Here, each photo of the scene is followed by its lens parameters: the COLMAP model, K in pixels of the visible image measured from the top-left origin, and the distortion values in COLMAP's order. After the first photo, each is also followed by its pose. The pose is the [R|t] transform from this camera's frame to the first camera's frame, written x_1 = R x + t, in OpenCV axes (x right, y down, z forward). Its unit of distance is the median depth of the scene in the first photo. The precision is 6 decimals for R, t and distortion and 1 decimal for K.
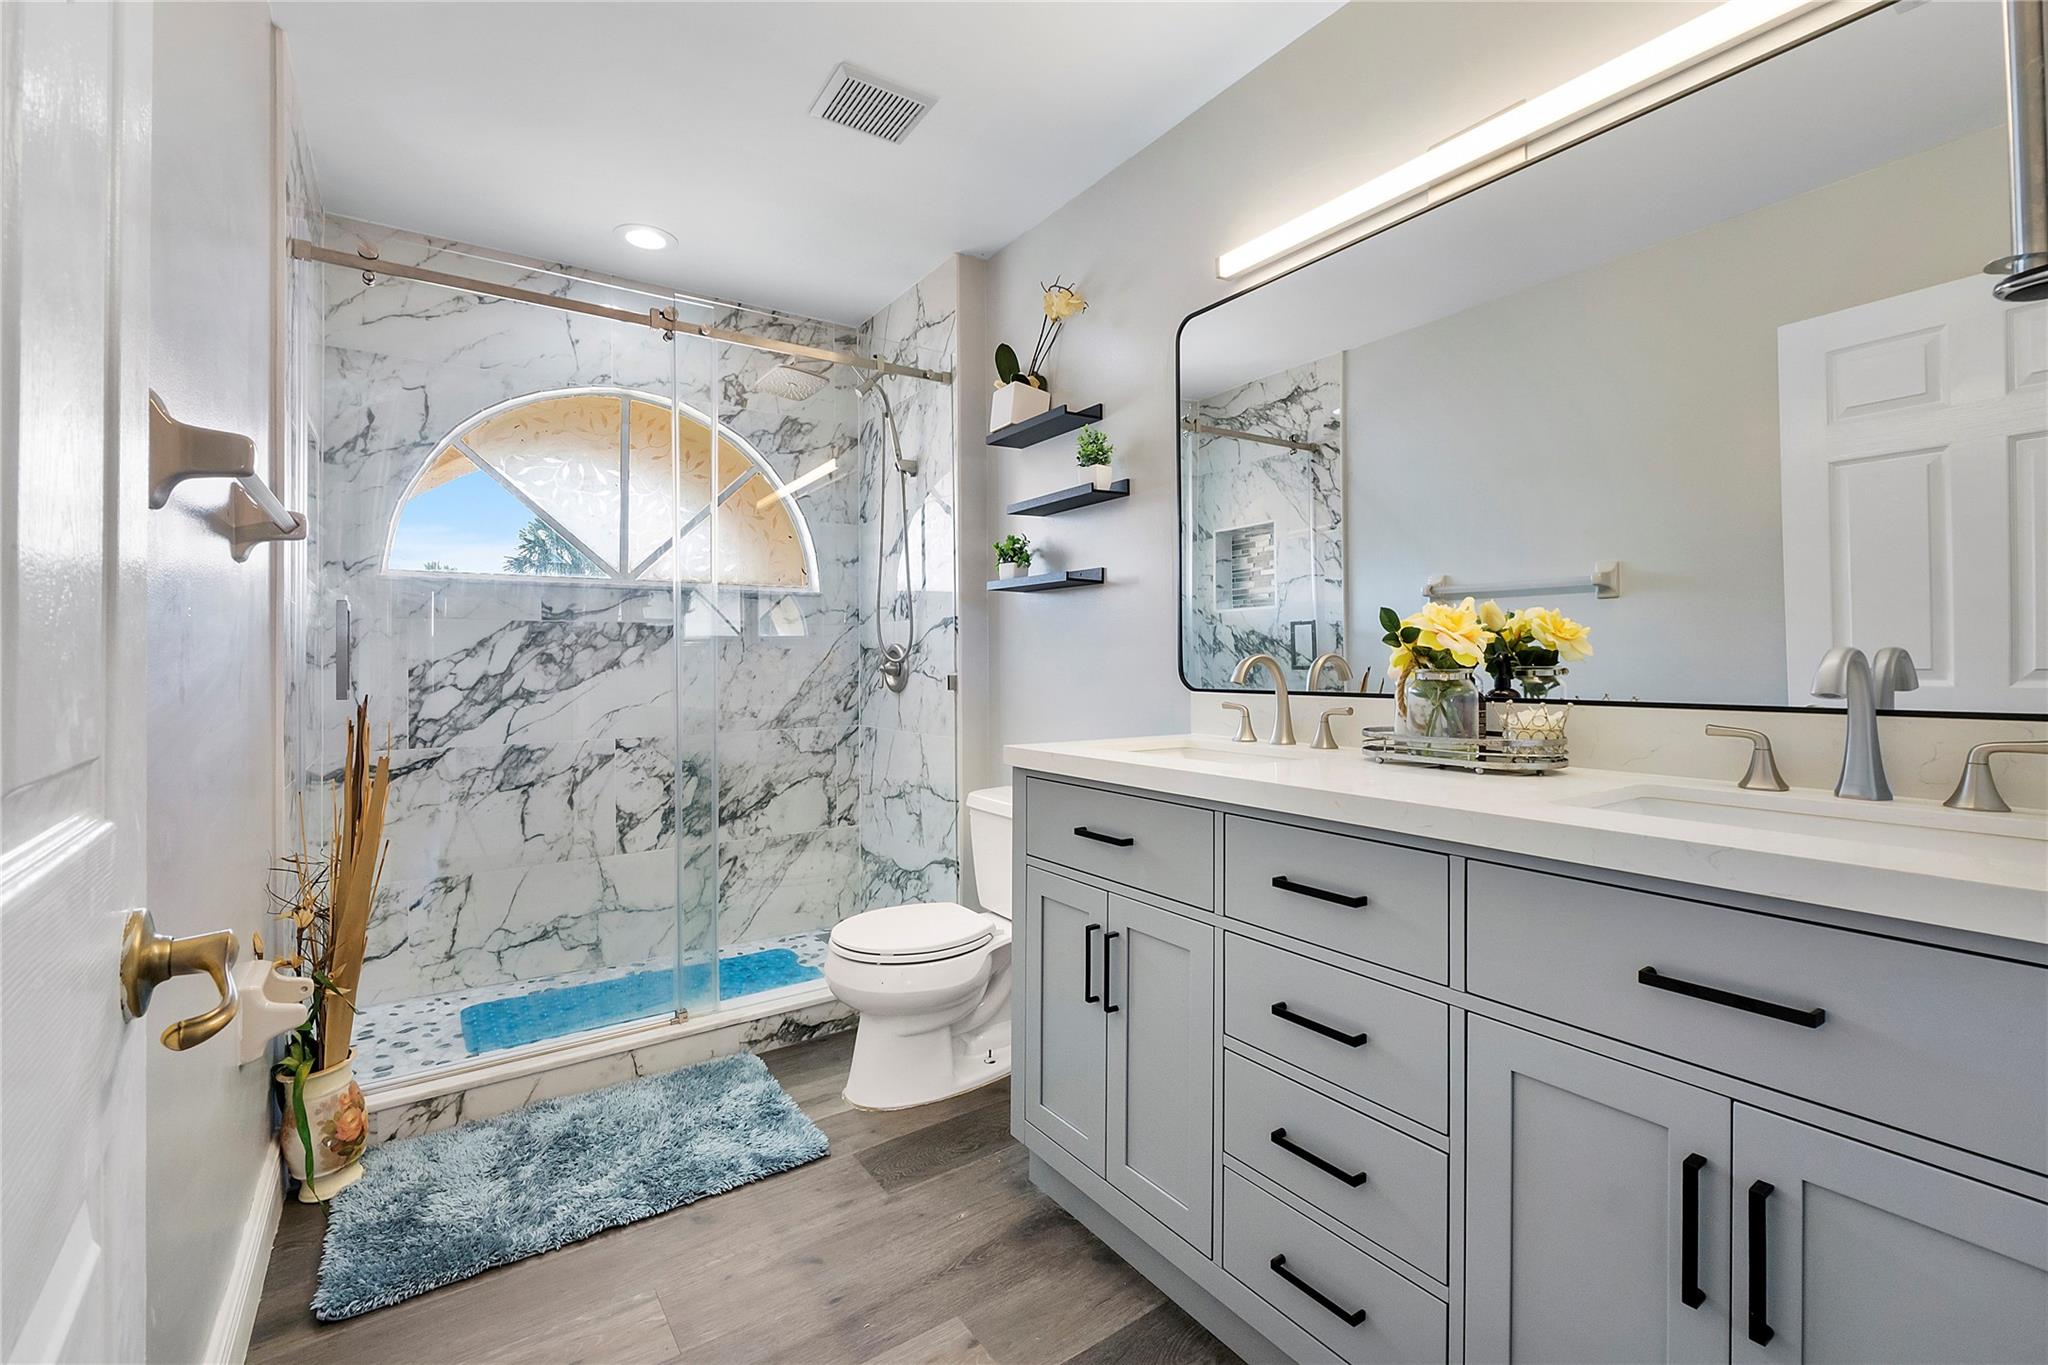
lens RADIAL K [[870.7, 0, 1026.5], [0, 870.7, 649.1], [0, 0, 1]] dist [-0.006163, 0.000896]
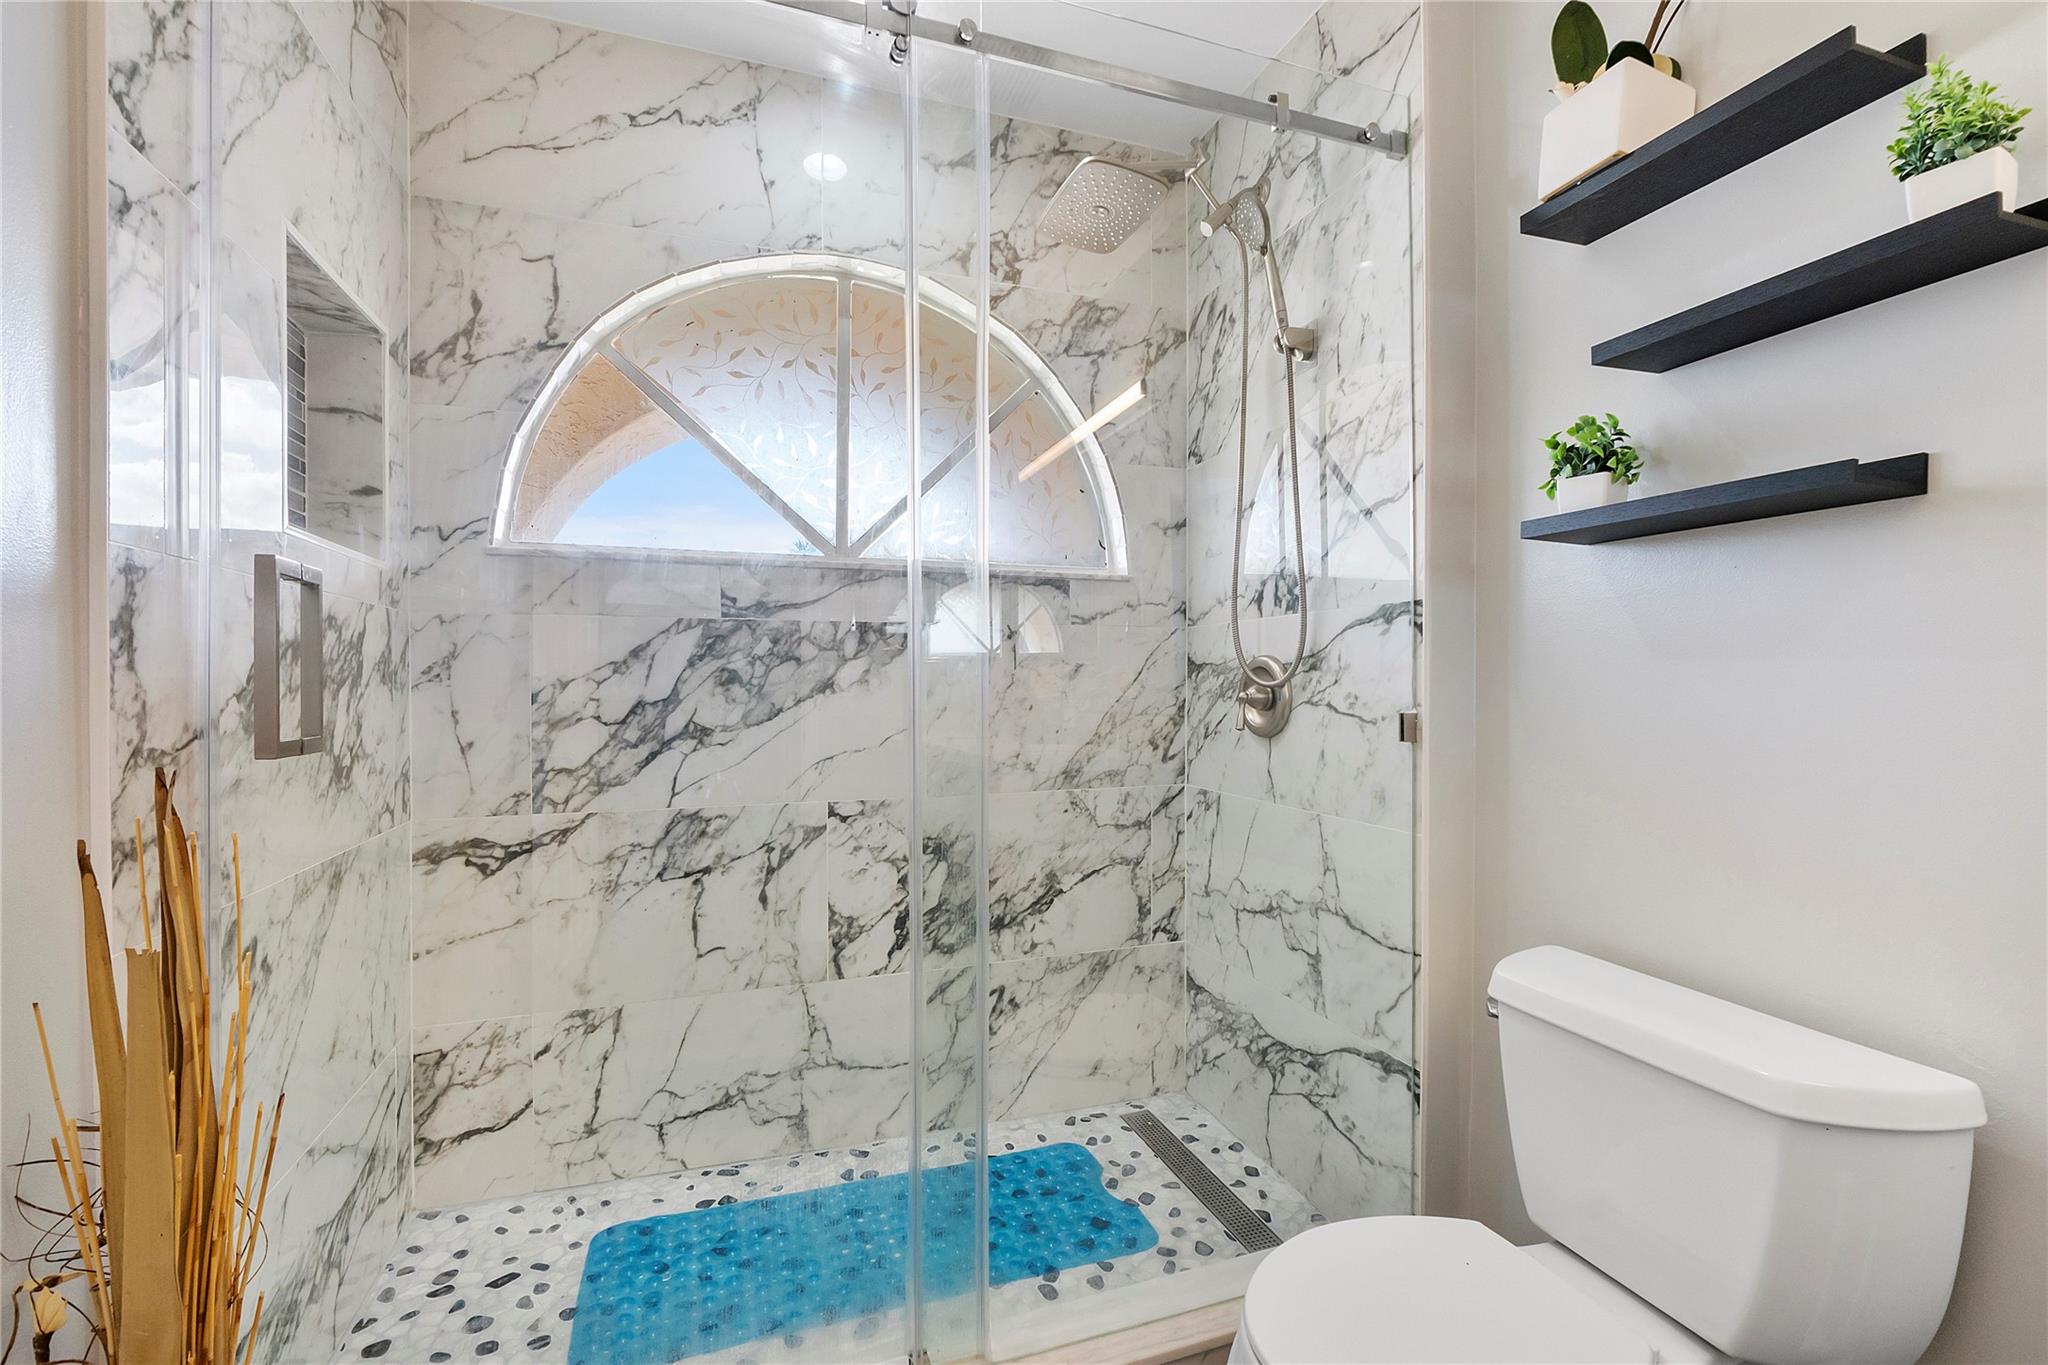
lens RADIAL K [[870.7, 0, 1021.9], [0, 870.7, 678.9], [0, 0, 1]] dist [-0.006163, 0.000896]
pose [[0.963805, 0.006588, -0.266527, -0.165008], [-0.003491, 0.999921, 0.012091, 0.003515], [0.266586, -0.010723, 0.963752, 0.424133]]
